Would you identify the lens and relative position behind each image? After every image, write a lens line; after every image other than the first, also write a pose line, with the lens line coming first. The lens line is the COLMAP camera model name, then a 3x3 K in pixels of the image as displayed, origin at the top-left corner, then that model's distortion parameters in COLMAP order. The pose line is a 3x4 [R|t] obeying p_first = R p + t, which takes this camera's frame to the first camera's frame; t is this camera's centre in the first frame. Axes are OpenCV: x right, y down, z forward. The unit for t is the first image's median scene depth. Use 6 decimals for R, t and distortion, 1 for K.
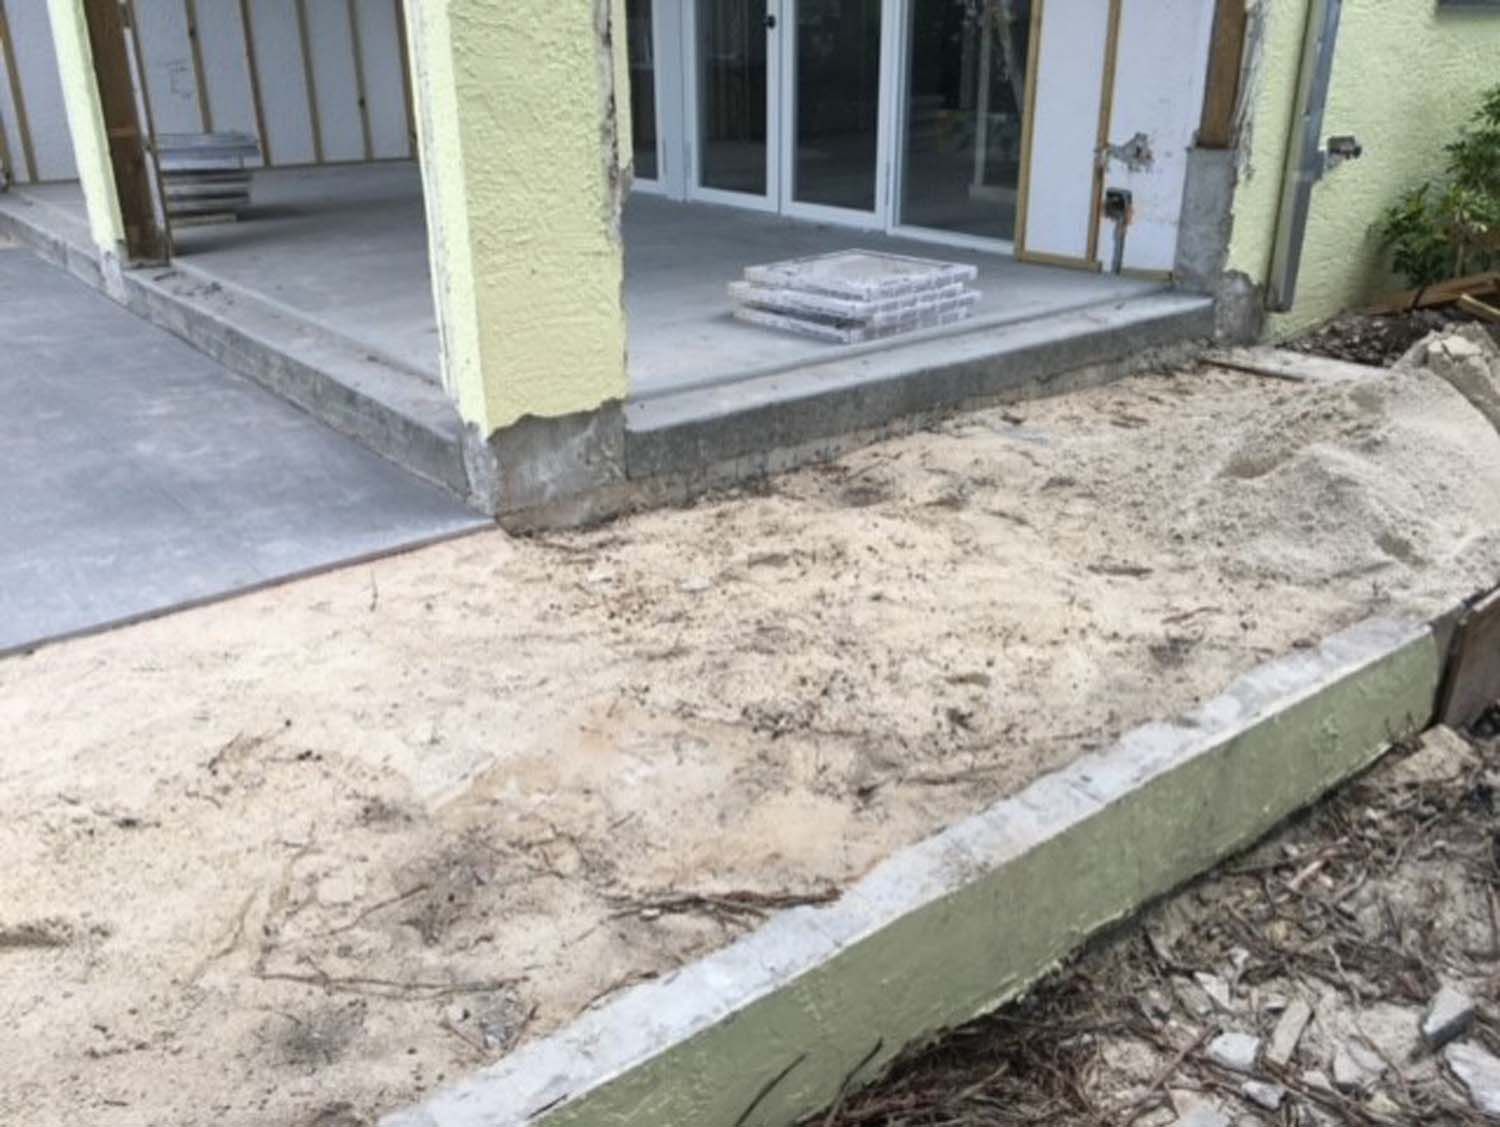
lens RADIAL K [[1276.1, 0, 746.0], [0, 1276.1, 552.5], [0, 0, 1]] dist [0.045036, -0.038419]
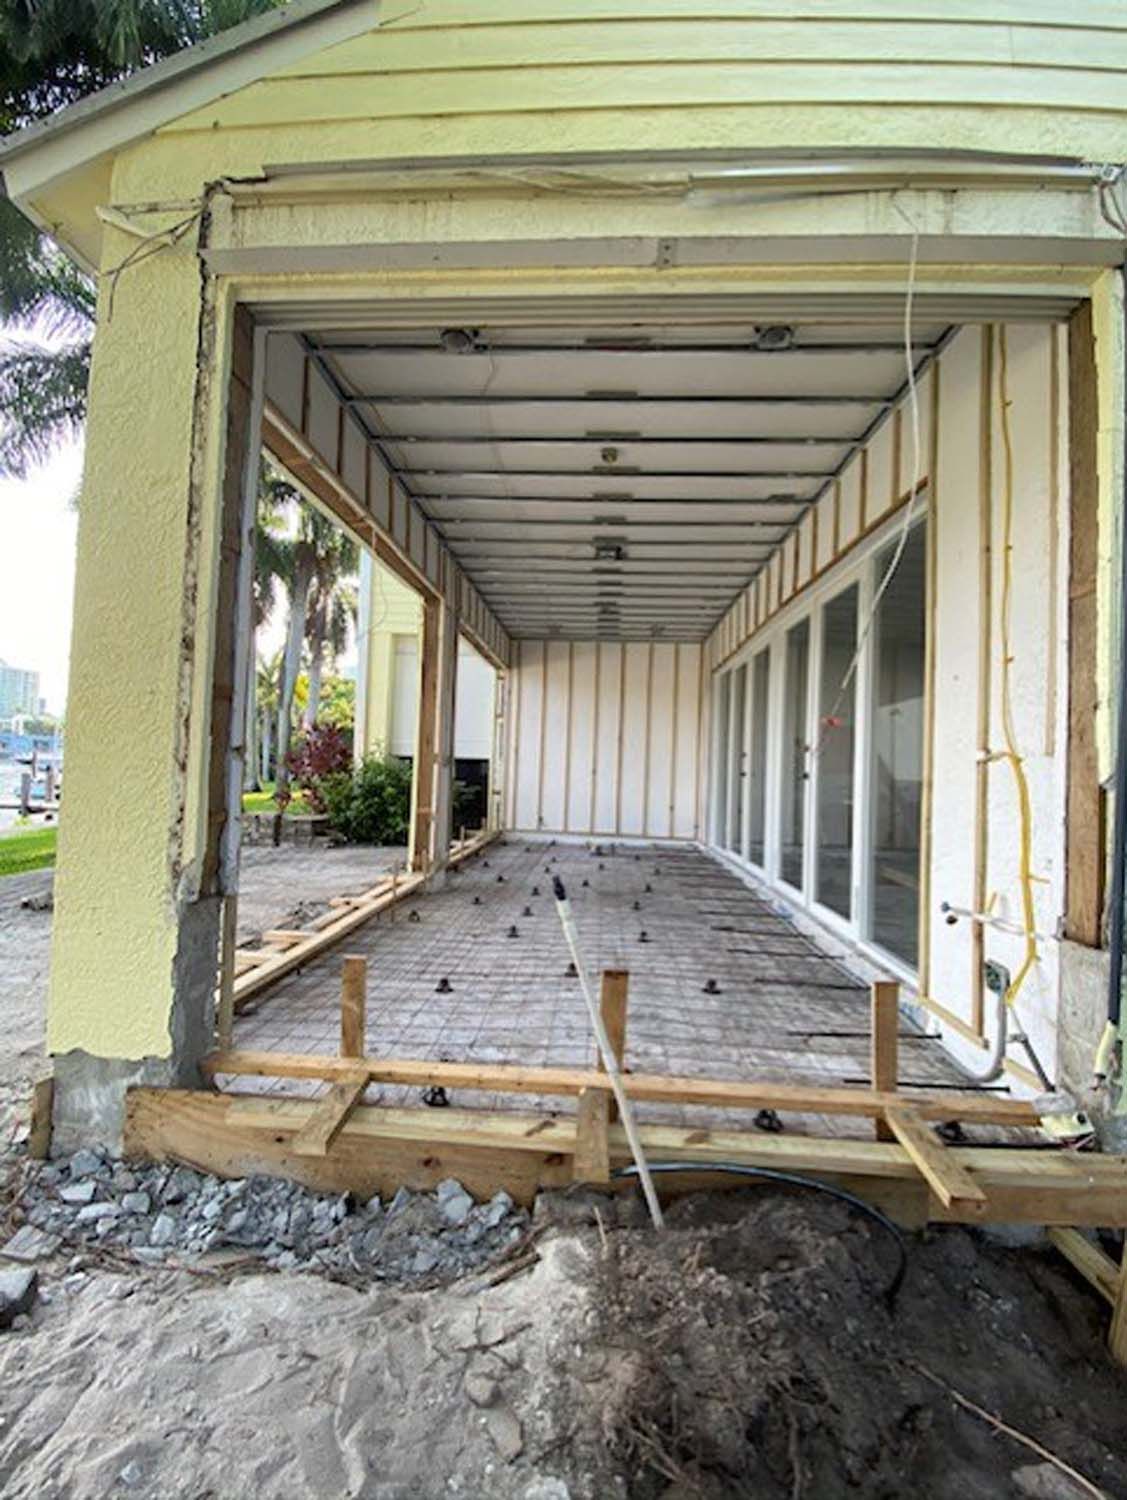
lens RADIAL K [[601.4, 0, 556.5], [0, 601.4, 754.5], [0, 0, 1]] dist [-0.005451, -0.006041]
pose [[0.756159, 0.023424, -0.653969, 0.330254], [-0.289212, 0.908424, -0.301866, -0.198423], [0.587010, 0.417394, 0.693687, 0.469652]]
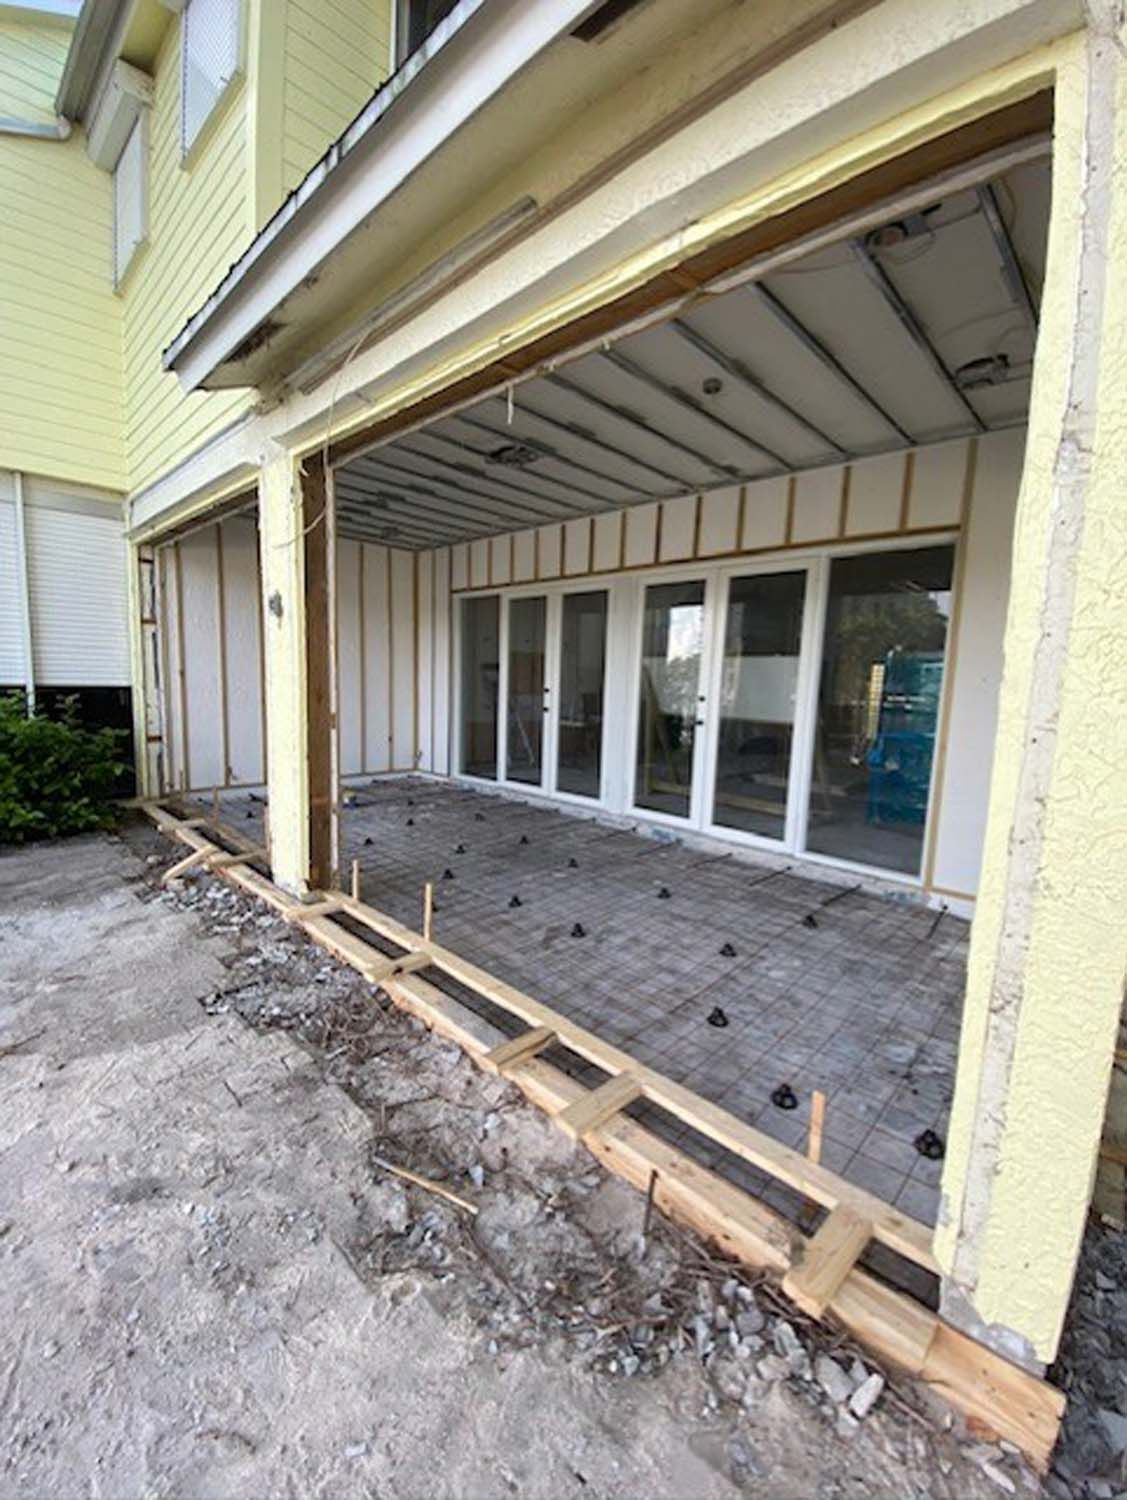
lens RADIAL K [[605.2, 0, 559.3], [0, 605.2, 757.9], [0, 0, 1]] dist [-0.002373, -0.009024]
pose [[0.985096, 0.025061, 0.170173, -0.362695], [0.019056, 0.967338, -0.252772, -0.225851], [-0.170949, 0.252247, 0.952443, 0.380727]]
